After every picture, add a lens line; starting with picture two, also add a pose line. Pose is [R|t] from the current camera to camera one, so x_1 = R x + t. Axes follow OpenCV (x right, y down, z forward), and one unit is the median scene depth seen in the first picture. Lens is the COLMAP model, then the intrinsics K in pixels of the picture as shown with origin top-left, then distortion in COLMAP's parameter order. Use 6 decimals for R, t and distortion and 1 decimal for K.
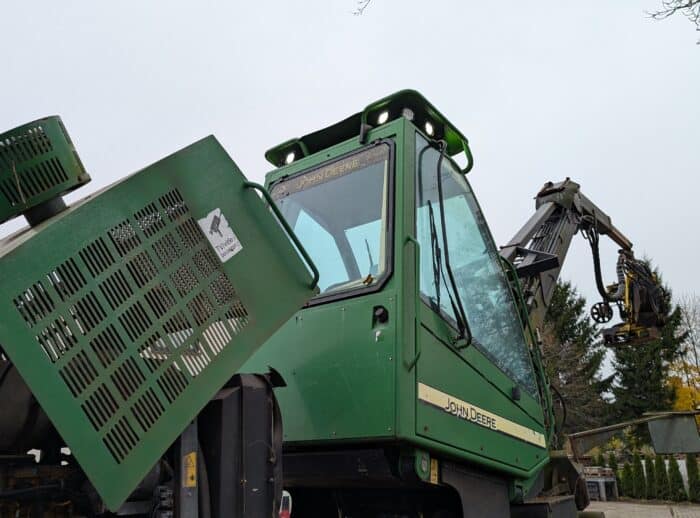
lens RADIAL K [[669.4, 0, 351.1], [0, 669.4, 242.7], [0, 0, 1]] dist [0.034477, -0.048254]
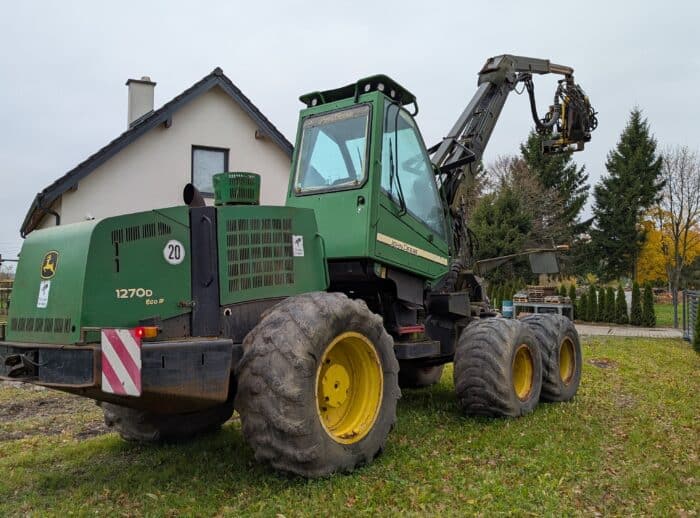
lens RADIAL K [[685.4, 0, 345.6], [0, 685.4, 246.0], [0, 0, 1]] dist [0.038999, -0.017258]
pose [[0.999716, 0.022476, -0.007859, 0.001473], [-0.019882, 0.969591, 0.243924, -0.024565], [0.013102, -0.243698, 0.969763, -0.098742]]
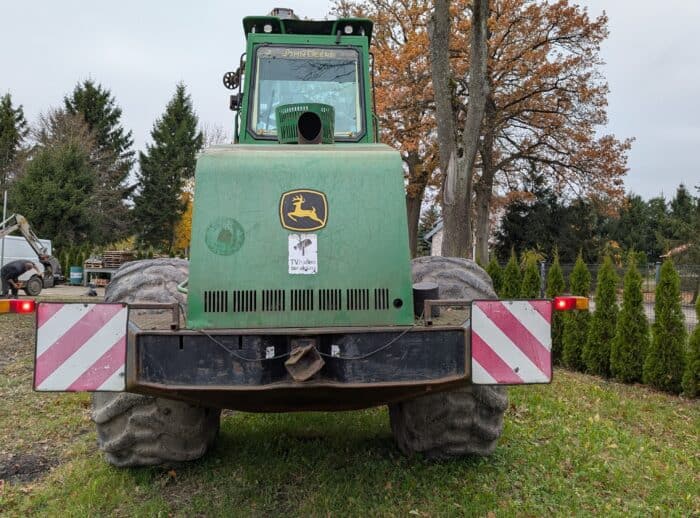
lens RADIAL K [[685.4, 0, 345.6], [0, 685.4, 246.0], [0, 0, 1]] dist [0.038999, -0.017258]
pose [[0.732949, 0.048478, 0.678554, -0.116238], [-0.238115, 0.952642, 0.189143, -0.000156], [-0.637250, -0.300206, 0.709781, -0.036684]]
